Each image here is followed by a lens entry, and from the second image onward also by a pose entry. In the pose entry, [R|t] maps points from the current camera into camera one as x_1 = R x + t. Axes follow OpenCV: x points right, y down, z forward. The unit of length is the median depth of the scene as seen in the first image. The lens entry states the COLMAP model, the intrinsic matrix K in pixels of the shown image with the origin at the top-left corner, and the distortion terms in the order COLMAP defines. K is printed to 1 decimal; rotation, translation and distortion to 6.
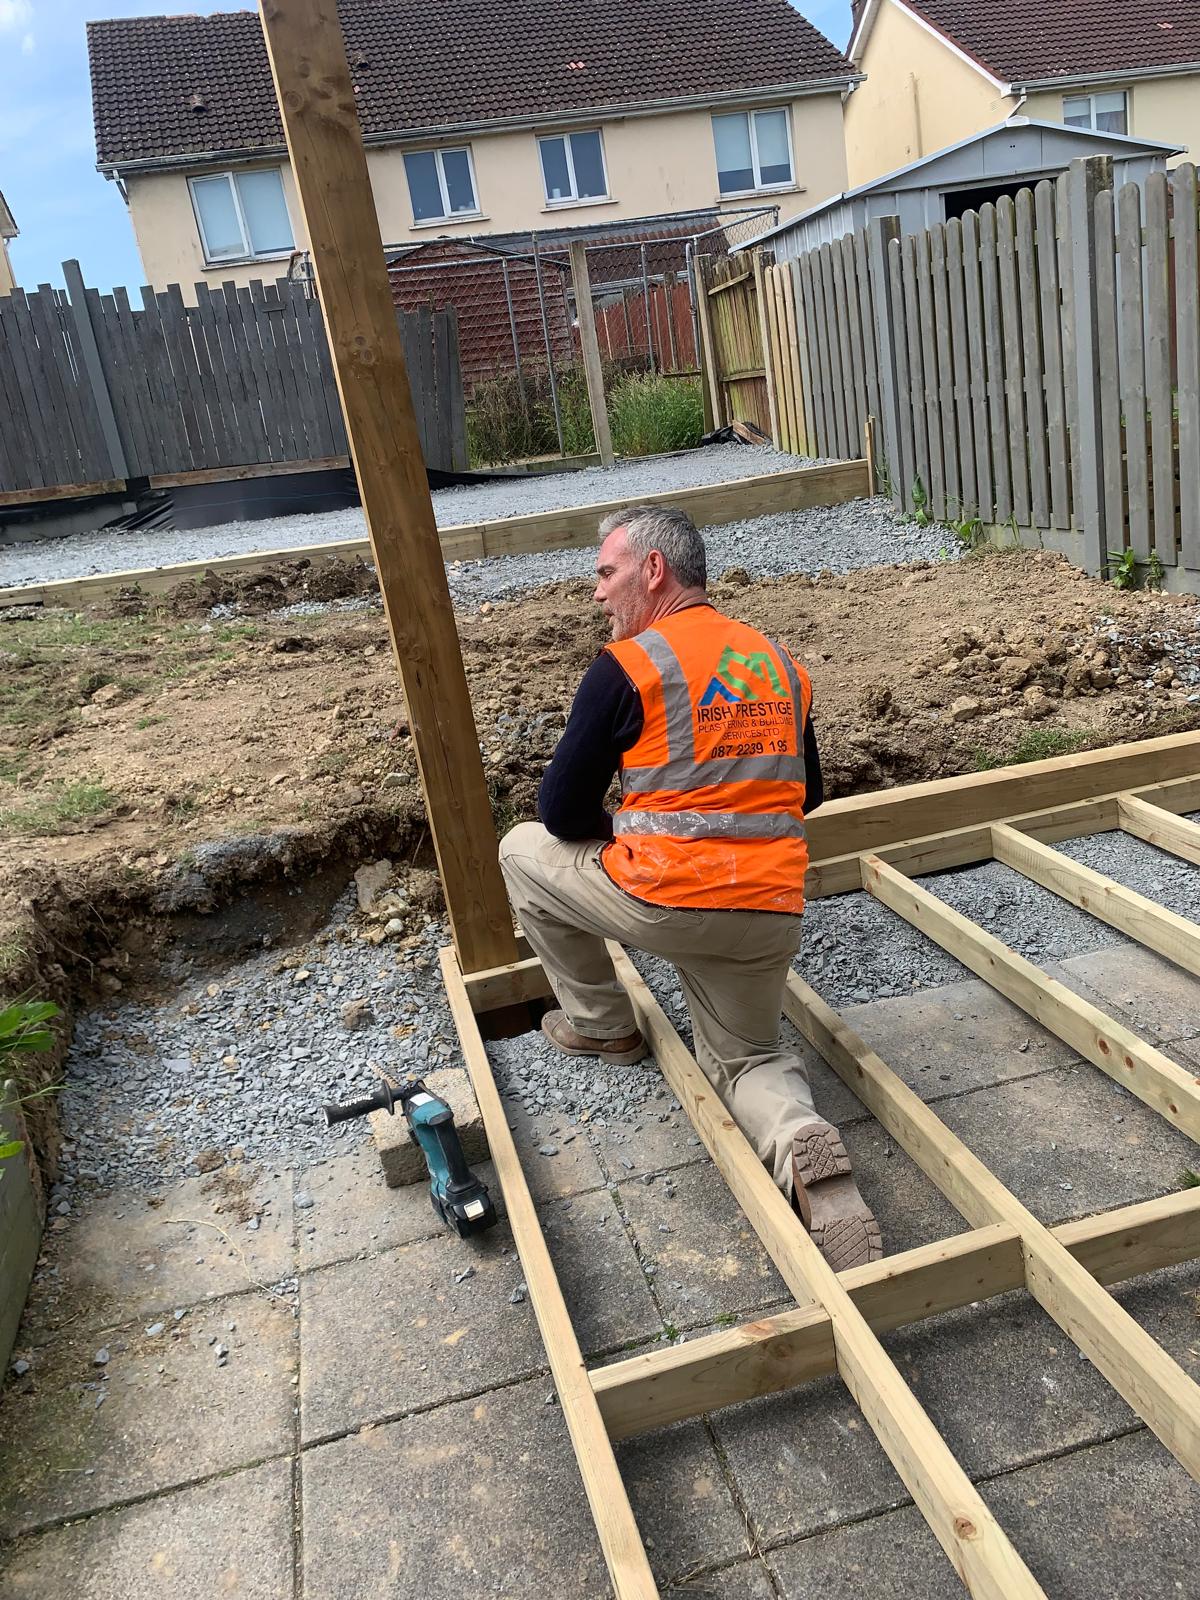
lens RADIAL K [[1223.6, 0, 596.0], [0, 1223.6, 775.0], [0, 0, 1]] dist [0.035392, -0.030981]
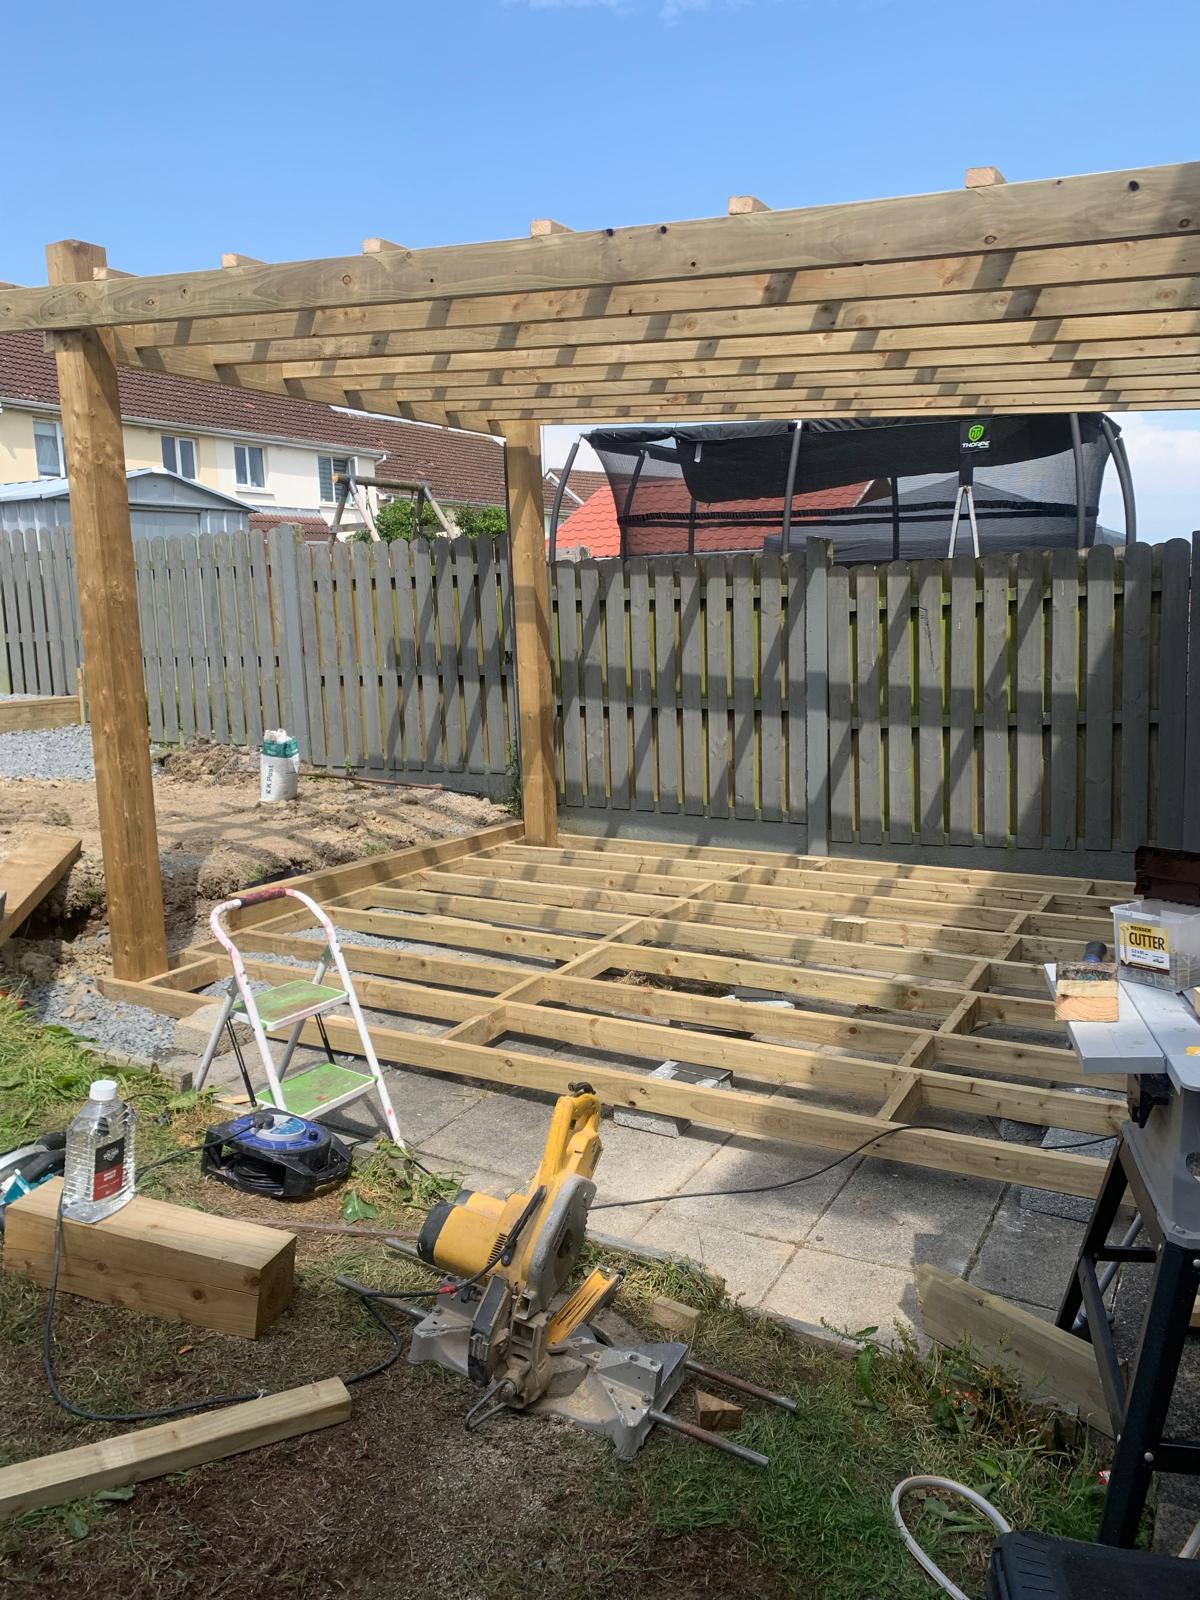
lens RADIAL K [[1223.6, 0, 608.5], [0, 1223.6, 774.4], [0, 0, 1]] dist [0.035392, -0.030981]
pose [[0.659432, 0.026018, 0.751314, -0.447511], [0.139274, 0.977872, -0.156106, 0.117083], [-0.738750, 0.207580, 0.641217, -0.241792]]
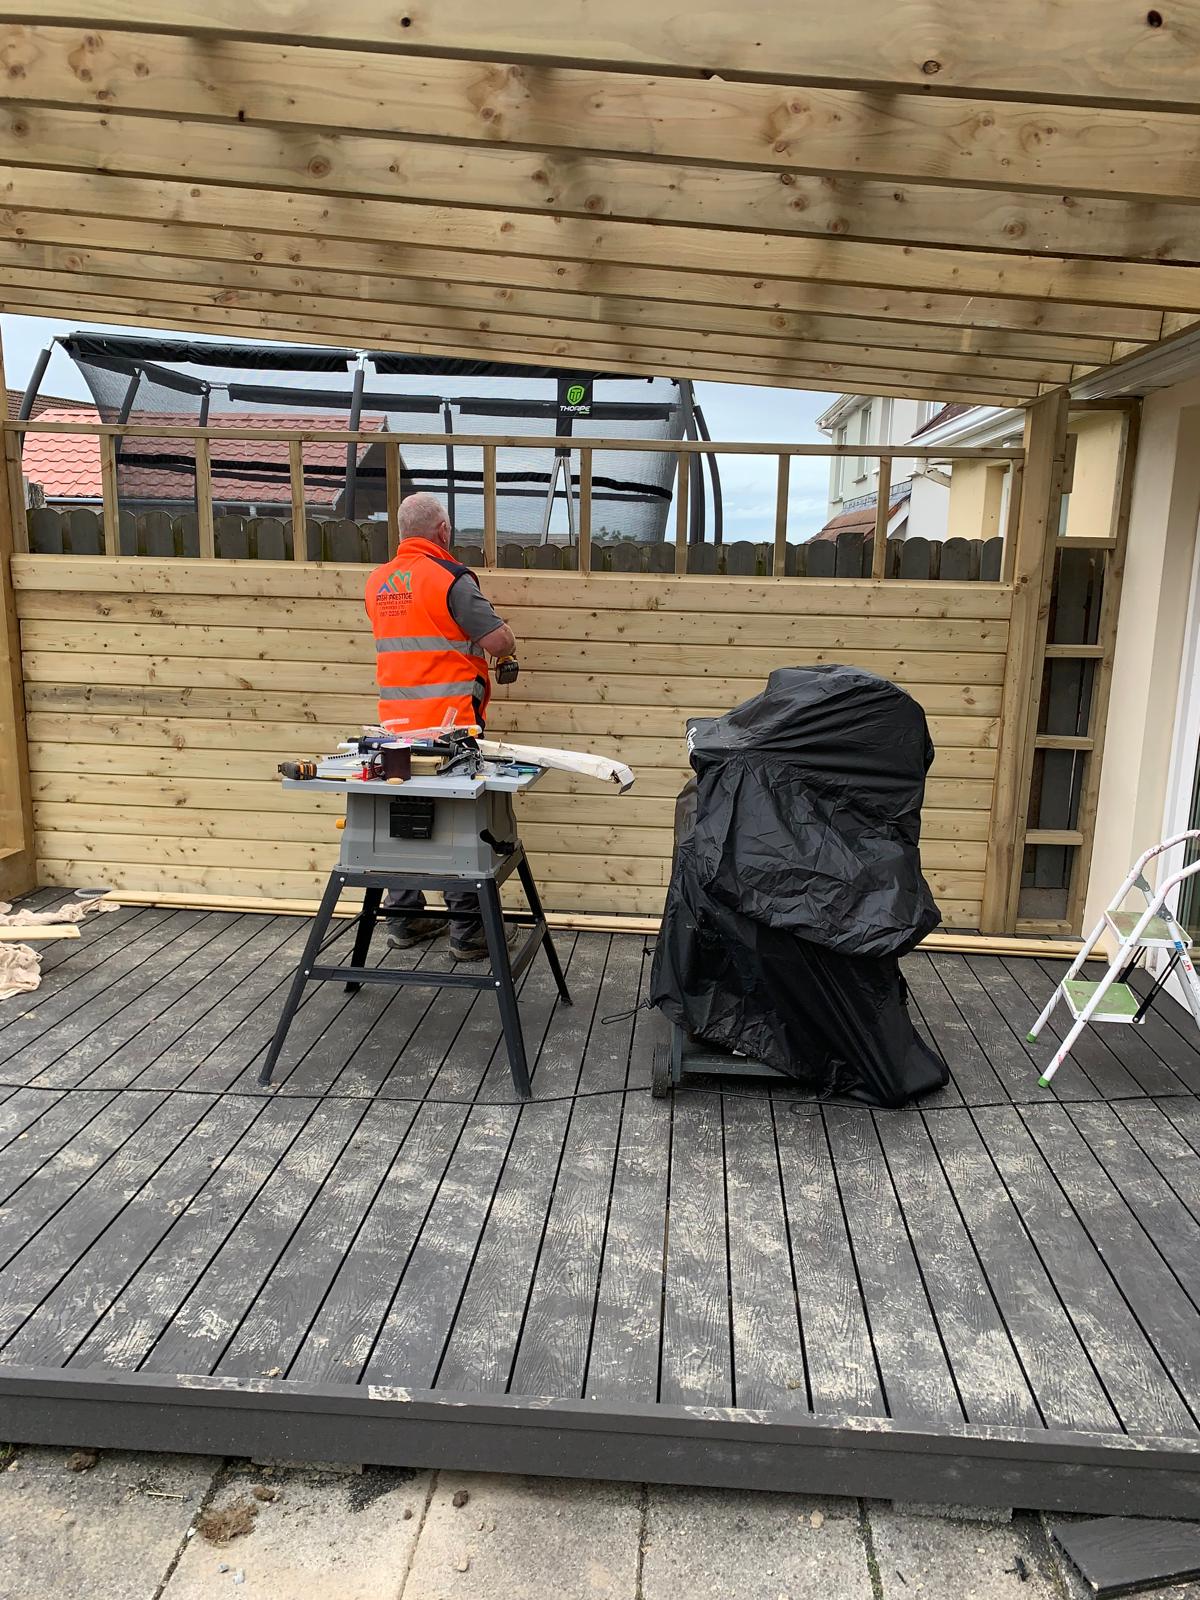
lens RADIAL K [[1223.6, 0, 613.8], [0, 1223.6, 814.3], [0, 0, 1]] dist [0.035392, -0.030981]
pose [[0.286252, -0.038445, 0.957383, -0.304889], [0.197638, 0.980076, -0.019737, 0.024727], [-0.937549, 0.194865, 0.288147, -0.068013]]
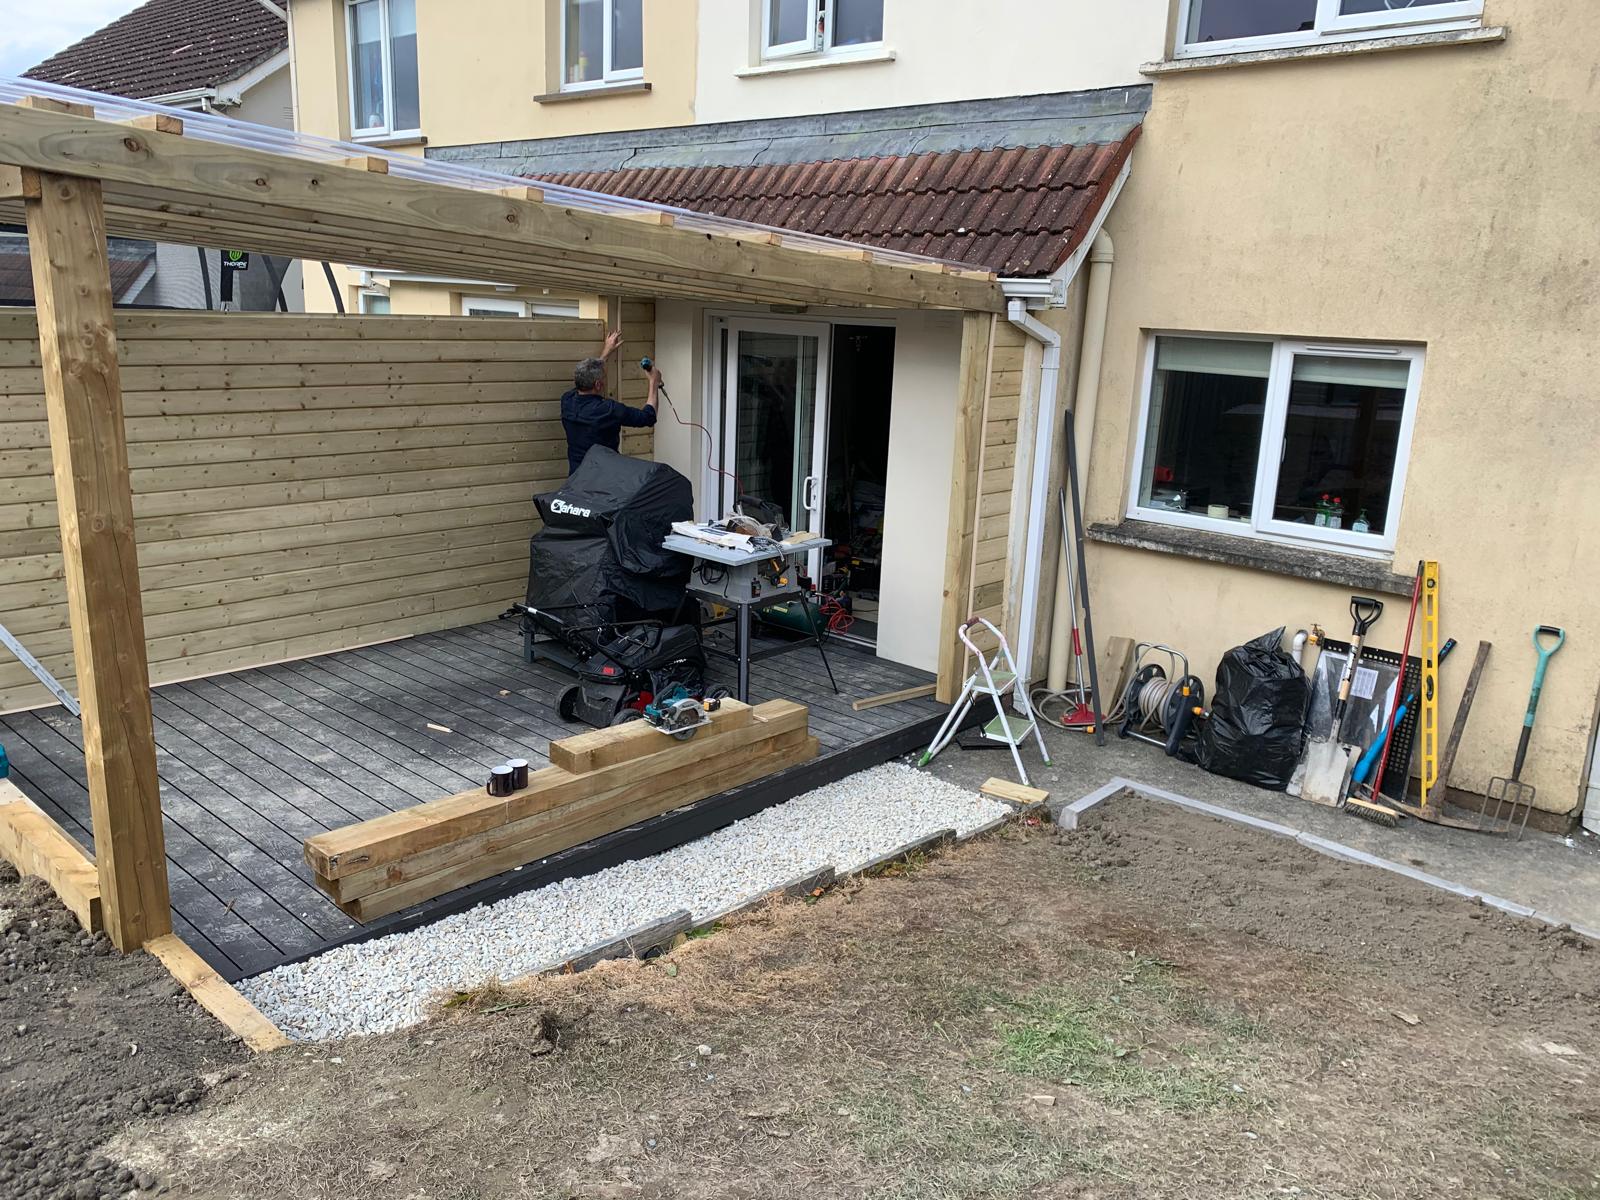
lens RADIAL K [[1223.6, 0, 807.9], [0, 1223.6, 593.6], [0, 0, 1]] dist [0.035392, -0.030981]
pose [[-0.553996, -0.066146, 0.829888, -0.741519], [0.280644, 0.923654, 0.260964, -0.178210], [-0.783791, 0.377476, -0.493137, 0.479349]]
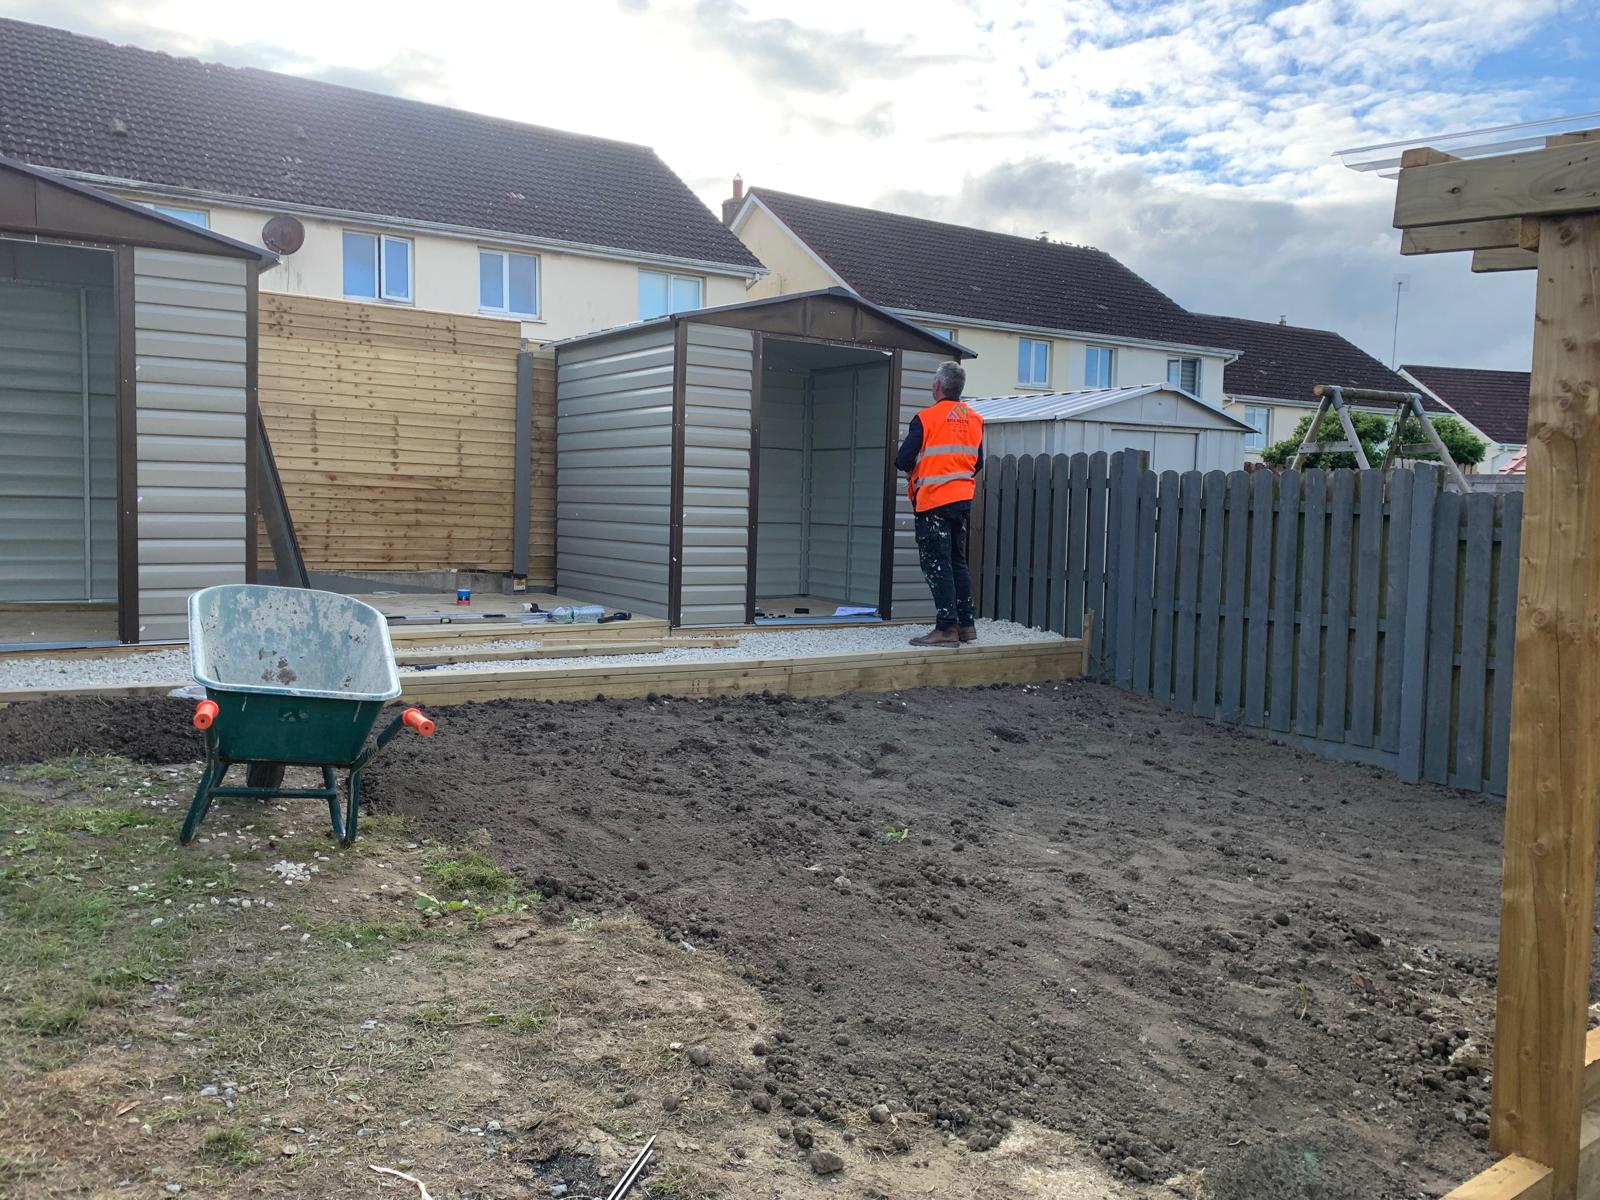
lens RADIAL K [[1223.6, 0, 780.1], [0, 1223.6, 582.4], [0, 0, 1]] dist [0.035392, -0.030981]
pose [[0.915330, 0.140353, 0.377454, -0.544140], [-0.047989, 0.968636, -0.243805, -0.036915], [-0.399835, 0.205048, 0.893357, 0.139312]]
